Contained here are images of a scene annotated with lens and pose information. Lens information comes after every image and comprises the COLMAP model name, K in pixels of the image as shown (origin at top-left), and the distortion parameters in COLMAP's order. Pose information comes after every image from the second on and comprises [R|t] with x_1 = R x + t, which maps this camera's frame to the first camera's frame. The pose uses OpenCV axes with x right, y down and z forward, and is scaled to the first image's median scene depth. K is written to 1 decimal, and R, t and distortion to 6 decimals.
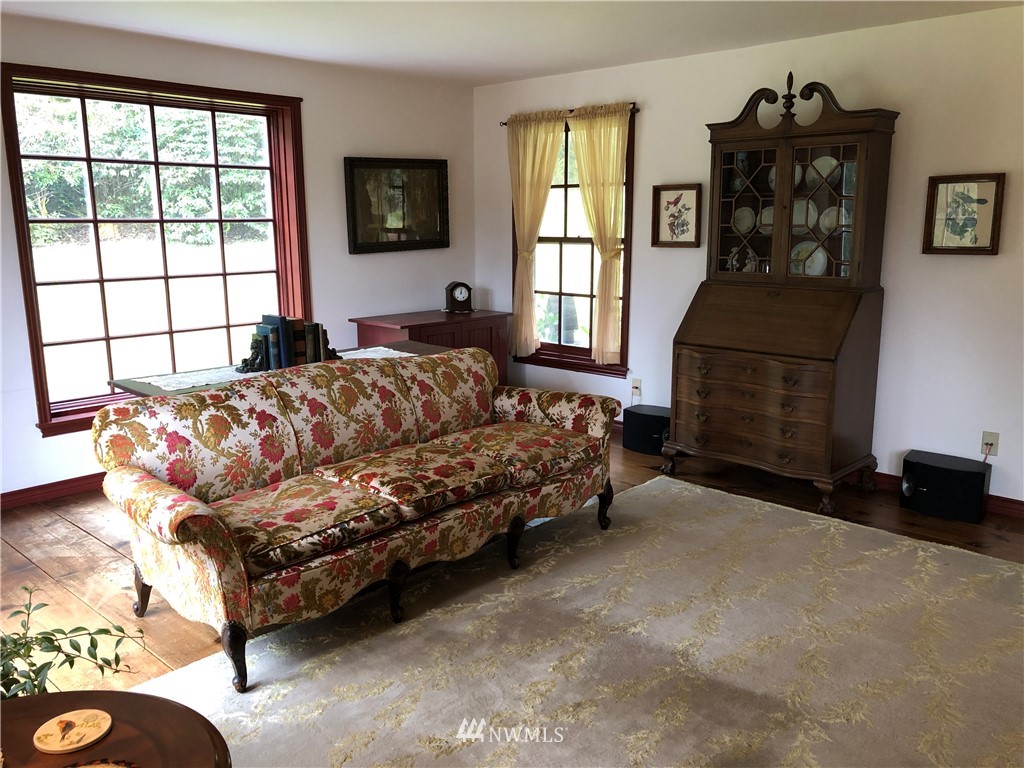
lens RADIAL K [[842.8, 0, 517.1], [0, 842.8, 383.6], [0, 0, 1]] dist [0.043178, -0.030523]
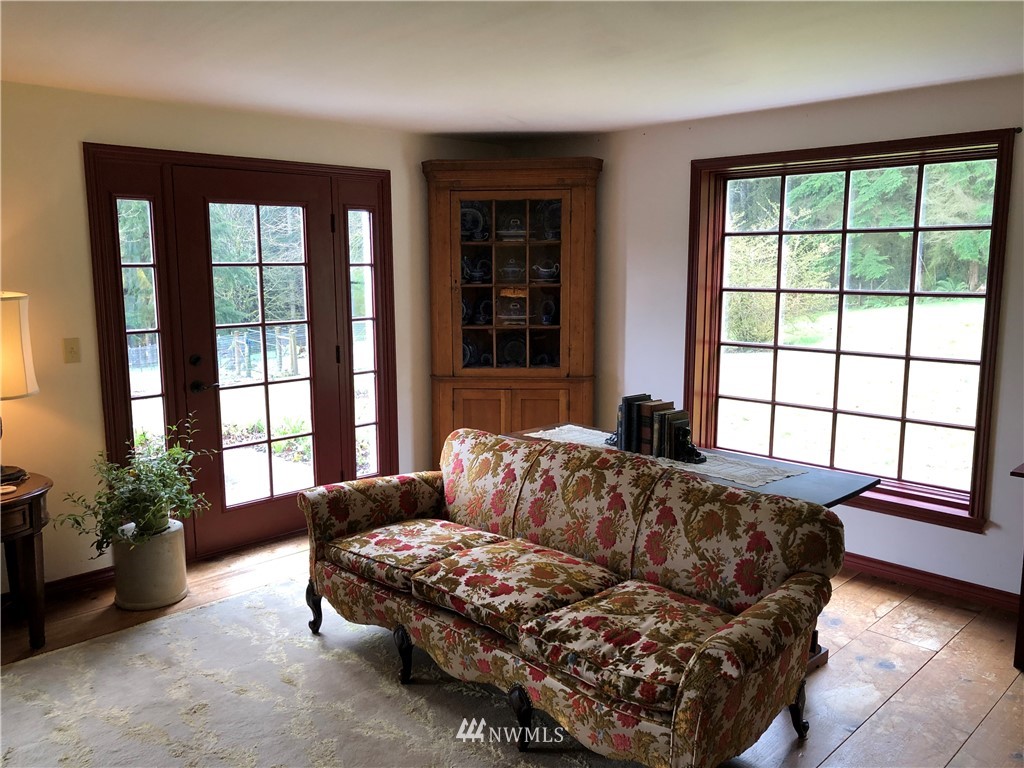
lens RADIAL K [[842.8, 0, 515.6], [0, 842.8, 385.3], [0, 0, 1]] dist [0.043178, -0.030523]
pose [[-0.042953, 0.152371, -0.987390, 0.745585], [-0.195062, 0.968003, 0.157864, -0.240384], [0.979850, 0.199383, -0.011857, 0.965591]]
